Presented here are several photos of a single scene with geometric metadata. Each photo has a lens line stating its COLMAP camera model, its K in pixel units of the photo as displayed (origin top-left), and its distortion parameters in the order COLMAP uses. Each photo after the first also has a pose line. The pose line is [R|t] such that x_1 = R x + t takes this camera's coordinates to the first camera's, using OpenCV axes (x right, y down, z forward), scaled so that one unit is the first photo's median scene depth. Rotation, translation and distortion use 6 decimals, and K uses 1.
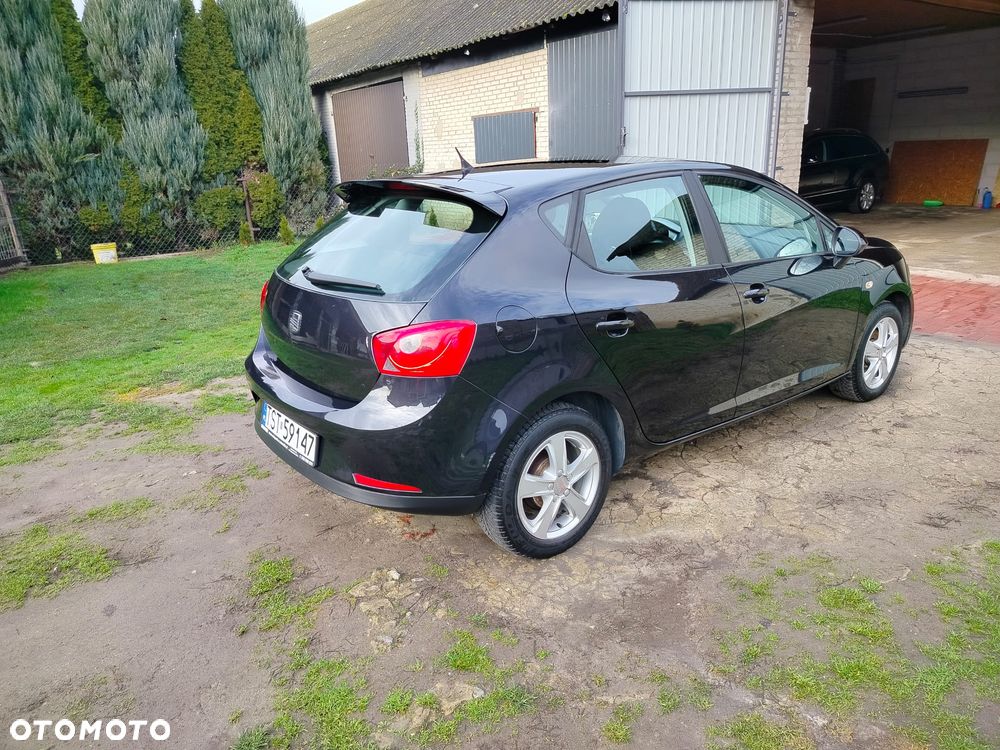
lens RADIAL K [[710.1, 0, 506.4], [0, 710.1, 364.1], [0, 0, 1]] dist [0.037298, -0.036610]
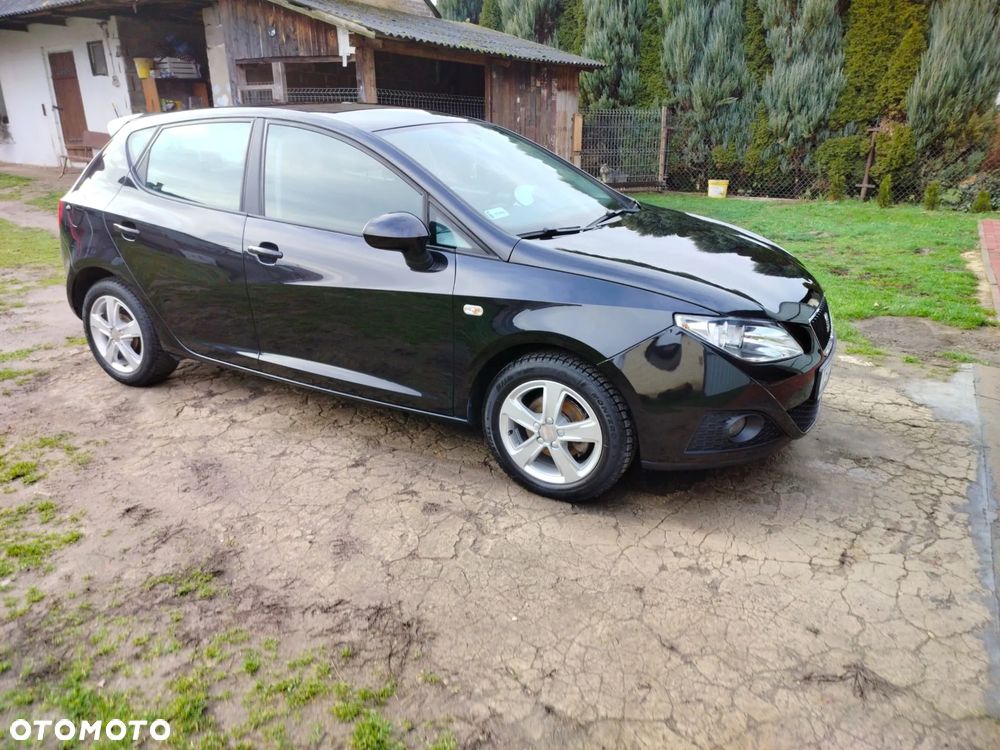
lens RADIAL K [[704.9, 0, 500.1], [0, 704.9, 367.0], [0, 0, 1]] dist [0.043656, -0.043721]
pose [[0.394197, 0.347868, -0.850645, 0.349609], [-0.283597, 0.926466, 0.247453, -0.073538], [0.874175, 0.143695, 0.463864, 0.222227]]
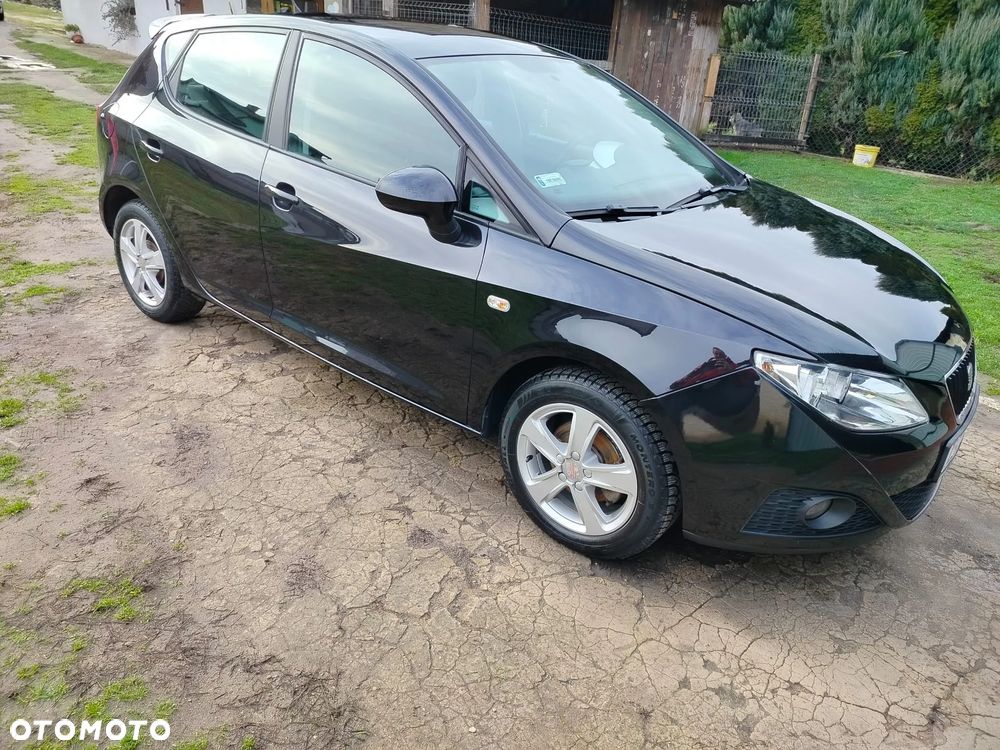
lens RADIAL K [[724.8, 0, 515.3], [0, 724.8, 374.2], [0, 0, 1]] dist [0.015997, -0.008551]
pose [[0.243463, 0.463011, -0.852260, 0.316262], [-0.364689, 0.857920, 0.361906, -0.083211], [0.898737, 0.222699, 0.377726, 0.252133]]
